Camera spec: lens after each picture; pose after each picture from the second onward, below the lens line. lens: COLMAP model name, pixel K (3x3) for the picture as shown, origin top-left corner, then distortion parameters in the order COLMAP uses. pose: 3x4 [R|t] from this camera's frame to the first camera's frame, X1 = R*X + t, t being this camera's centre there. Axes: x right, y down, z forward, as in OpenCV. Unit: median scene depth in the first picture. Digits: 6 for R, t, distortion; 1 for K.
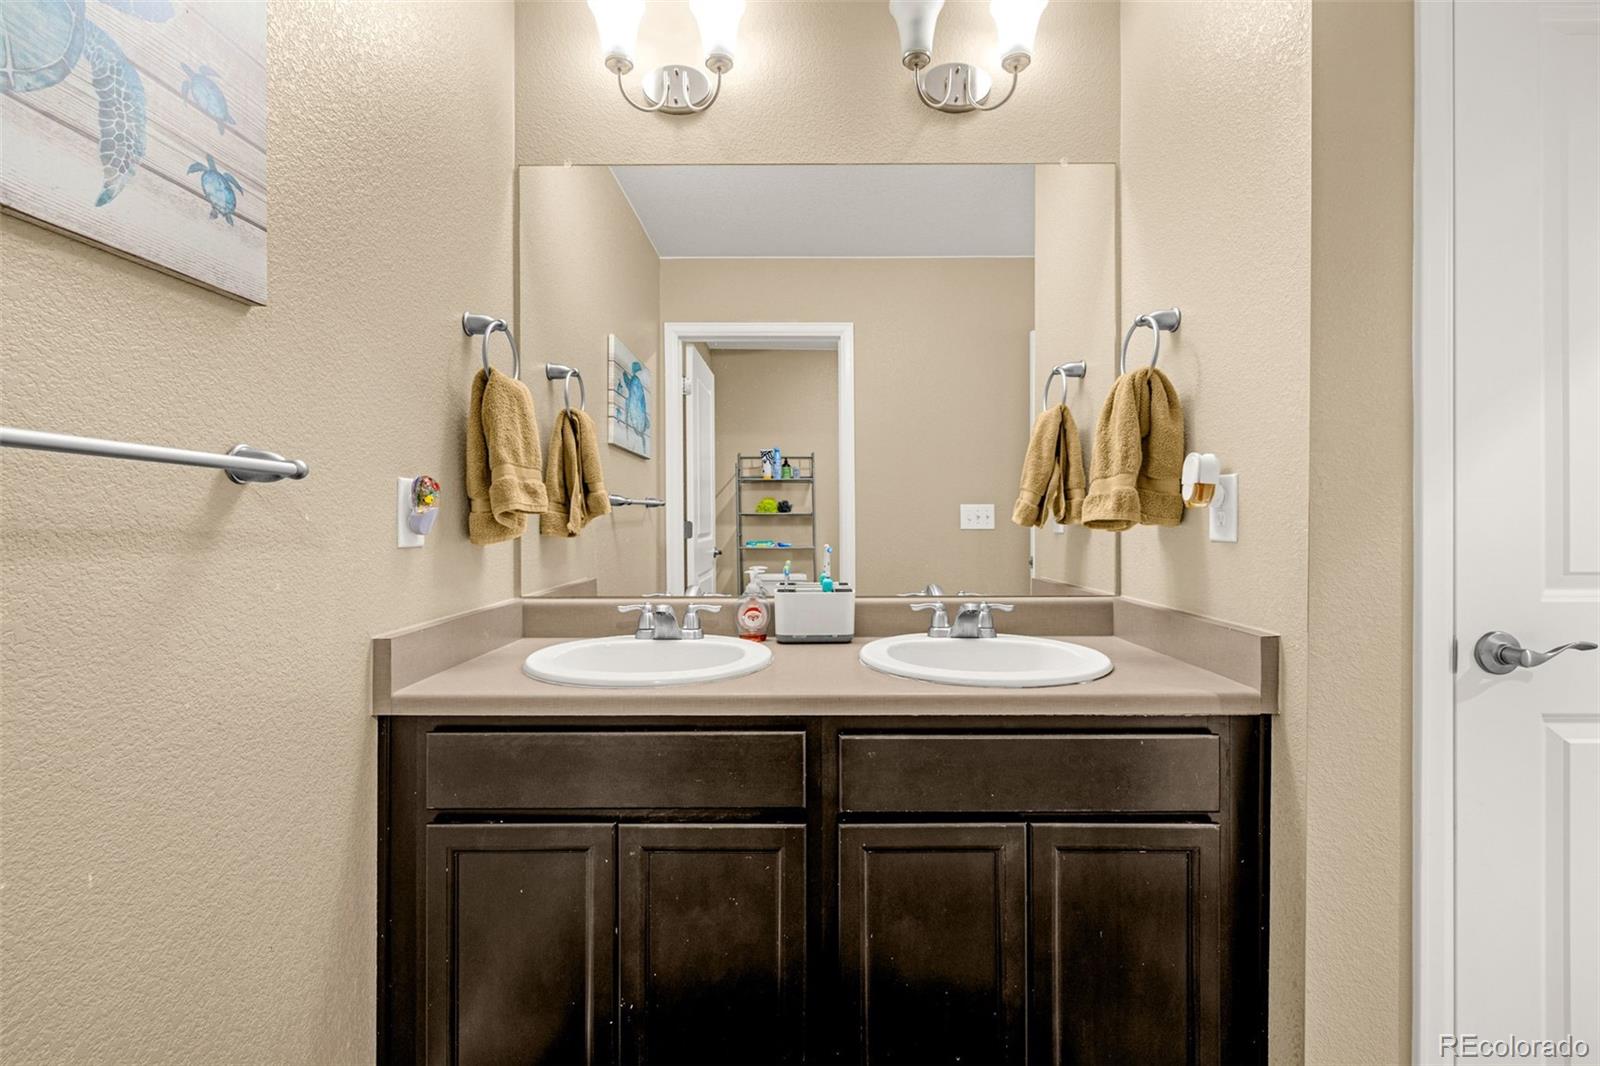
lens RADIAL K [[643.8, 0, 800.0], [0, 643.8, 533.0], [0, 0, 1]] dist [-0.026891, 0.000010]
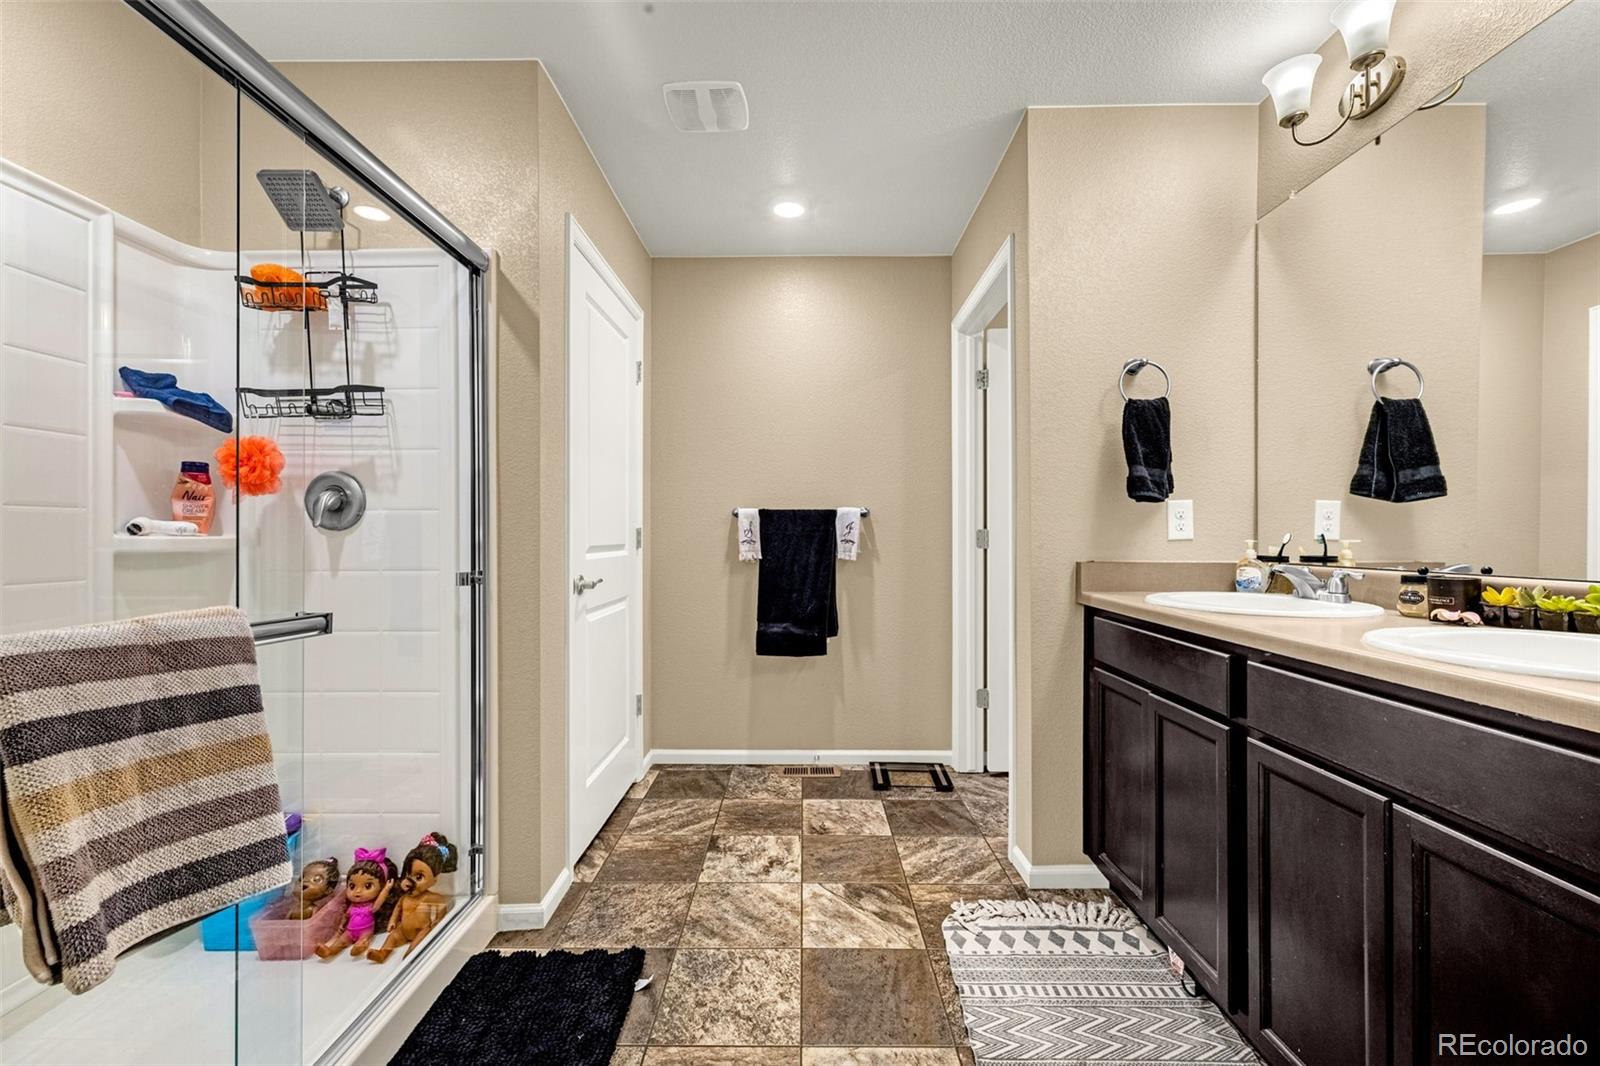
lens RADIAL K [[643.8, 0, 800.0], [0, 643.8, 533.0], [0, 0, 1]] dist [-0.026891, 0.000010]
pose [[-0.003866, -0.001505, -0.999991, 0.950637], [-0.002362, 0.999996, -0.001496, 0.056500], [0.999990, 0.002356, -0.003869, 0.118951]]
